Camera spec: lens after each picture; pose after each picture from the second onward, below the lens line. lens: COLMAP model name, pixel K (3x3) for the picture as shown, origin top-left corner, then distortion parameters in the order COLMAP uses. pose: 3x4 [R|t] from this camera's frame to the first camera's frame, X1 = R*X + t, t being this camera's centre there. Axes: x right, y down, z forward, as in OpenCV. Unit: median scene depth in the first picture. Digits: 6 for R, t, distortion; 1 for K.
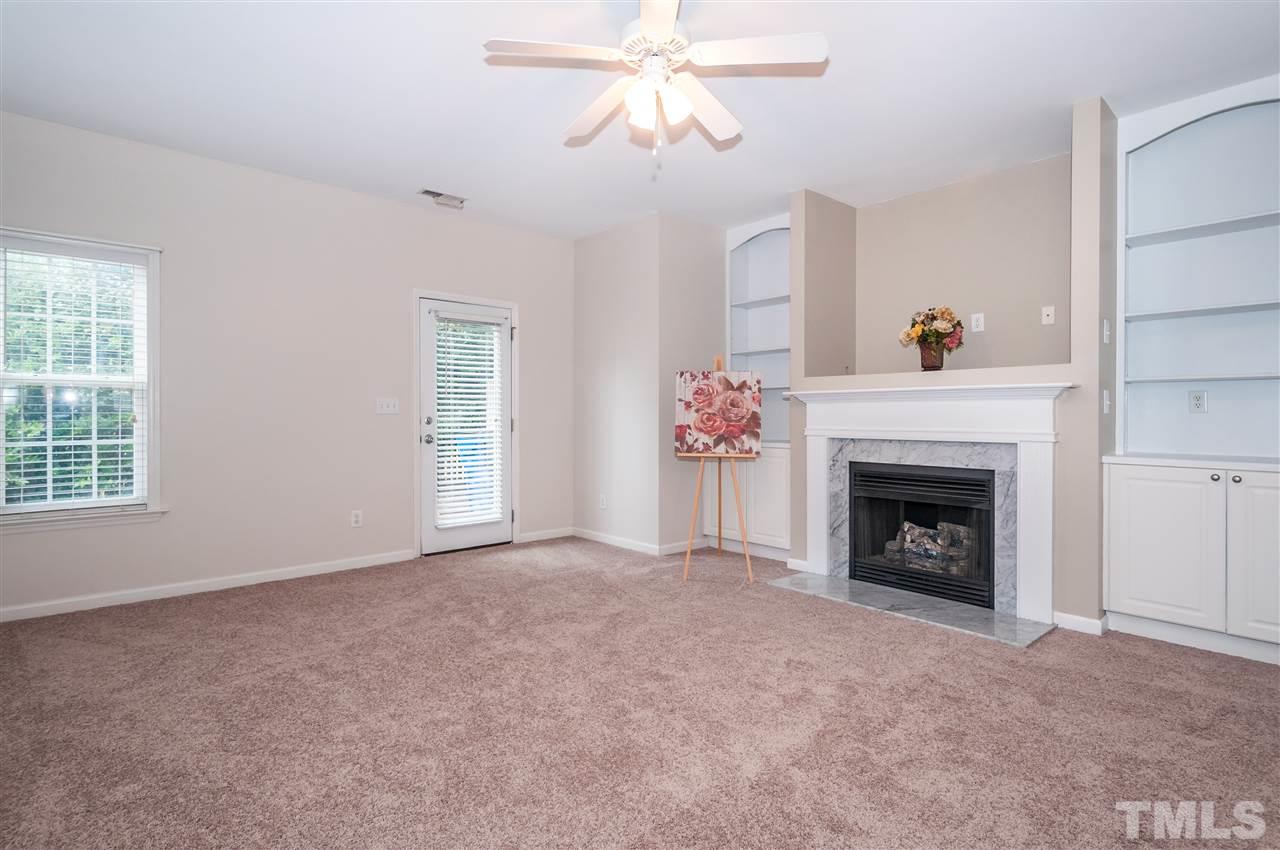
lens RADIAL K [[622.2, 0, 635.4], [0, 622.2, 420.5], [0, 0, 1]] dist [0.000079, 0.000309]
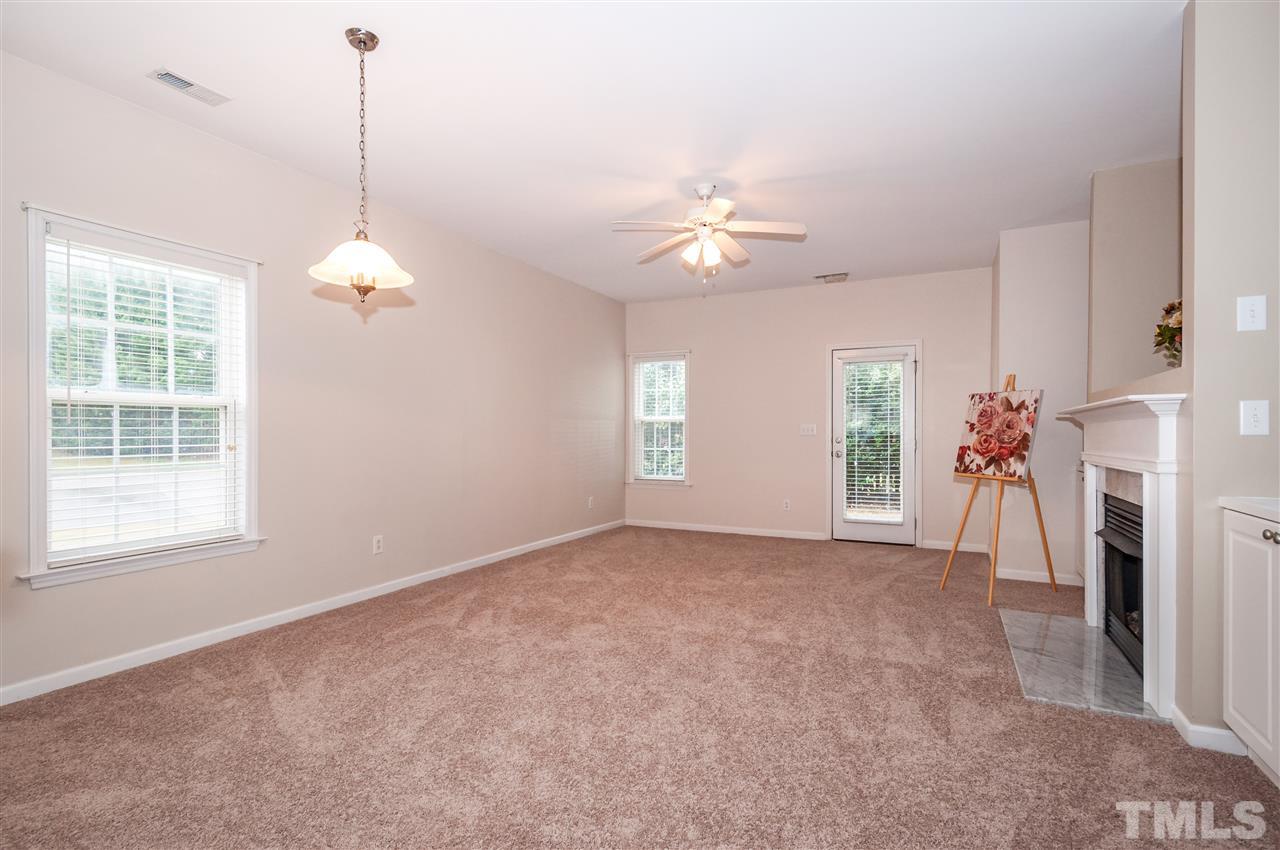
lens RADIAL K [[631.1, 0, 635.2], [0, 631.1, 434.2], [0, 0, 1]] dist [0.002212, 0.000278]
pose [[0.373083, -0.000367, -0.927798, 0.861662], [-0.015894, 0.999851, -0.006787, 0.003082], [0.927662, 0.017279, 0.373021, 0.096969]]
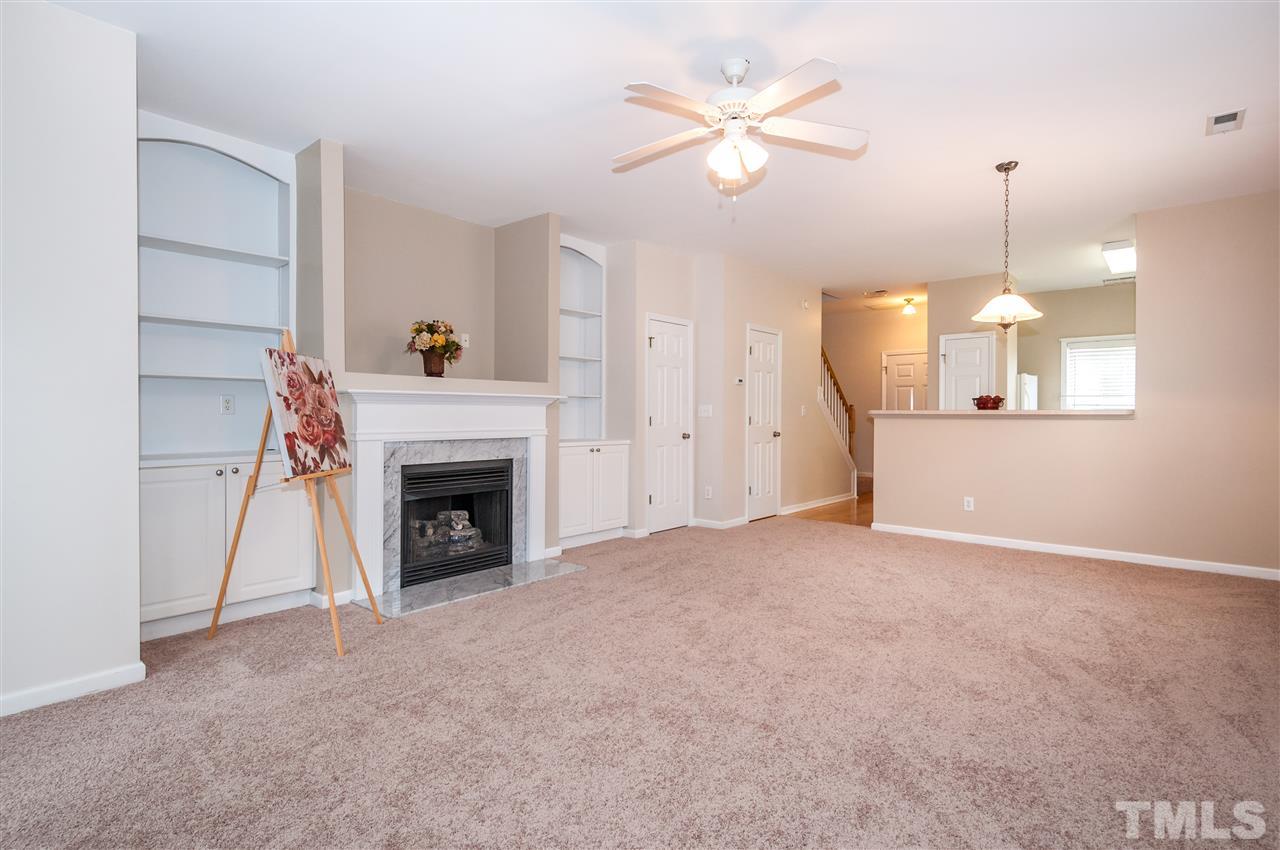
lens RADIAL K [[622.2, 0, 640.7], [0, 622.2, 422.6], [0, 0, 1]] dist [0.000079, 0.000309]
pose [[-0.128455, -0.009920, 0.991666, -0.625376], [0.011169, 0.999872, 0.011449, -0.007016], [-0.991652, 0.012546, -0.128328, 0.729694]]
